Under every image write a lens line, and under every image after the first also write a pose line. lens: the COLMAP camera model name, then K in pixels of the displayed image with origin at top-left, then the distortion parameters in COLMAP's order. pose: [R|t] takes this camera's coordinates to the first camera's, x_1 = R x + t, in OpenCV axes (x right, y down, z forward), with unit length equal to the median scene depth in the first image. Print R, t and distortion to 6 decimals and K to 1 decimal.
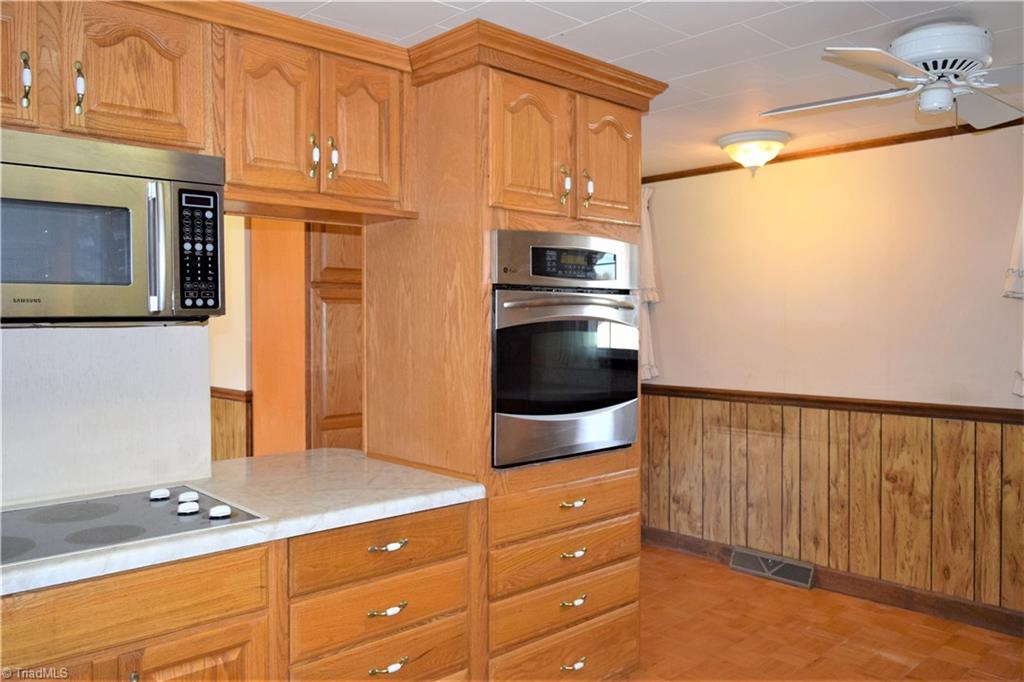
lens RADIAL K [[747.7, 0, 512.0], [0, 747.7, 341.0], [0, 0, 1]] dist [-0.006880, -0.002838]
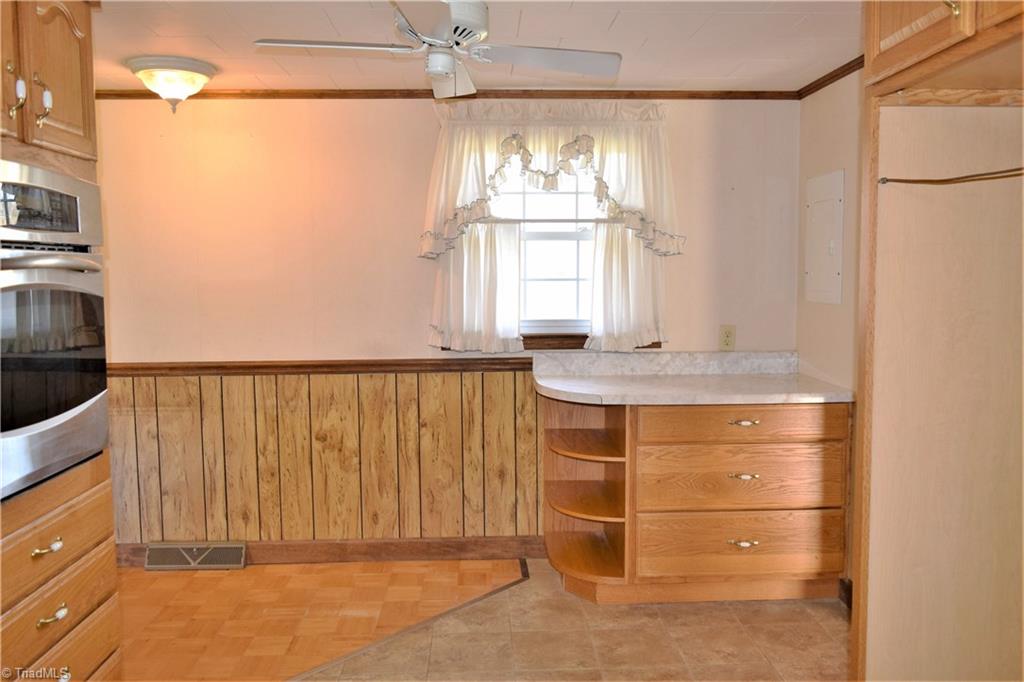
lens RADIAL K [[795.8, 0, 512.0], [0, 795.8, 341.0], [0, 0, 1]] dist [-0.011161, -0.003180]
pose [[0.676445, -0.069190, 0.733236, -0.089290], [0.028460, 0.997289, 0.067851, -0.009909], [-0.735943, -0.025030, 0.676581, 0.096047]]
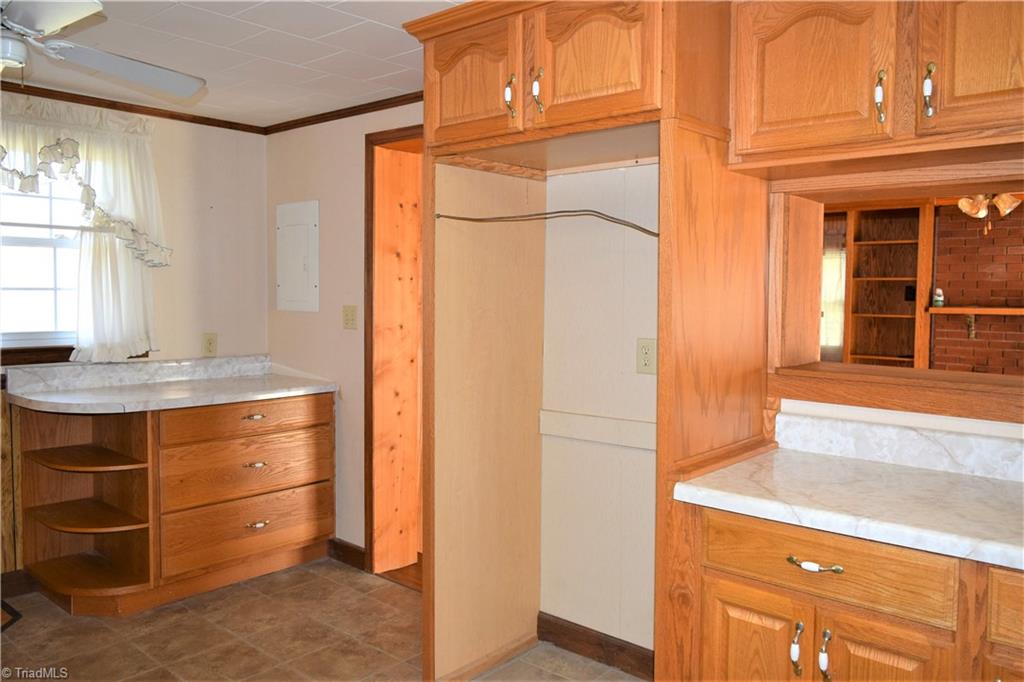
lens RADIAL K [[747.7, 0, 512.0], [0, 747.7, 341.0], [0, 0, 1]] dist [-0.006880, -0.002838]
pose [[-0.037493, -0.068583, 0.996941, -0.198956], [0.021019, 0.997367, 0.069403, -0.005490], [-0.999076, 0.023557, -0.035953, 0.200332]]
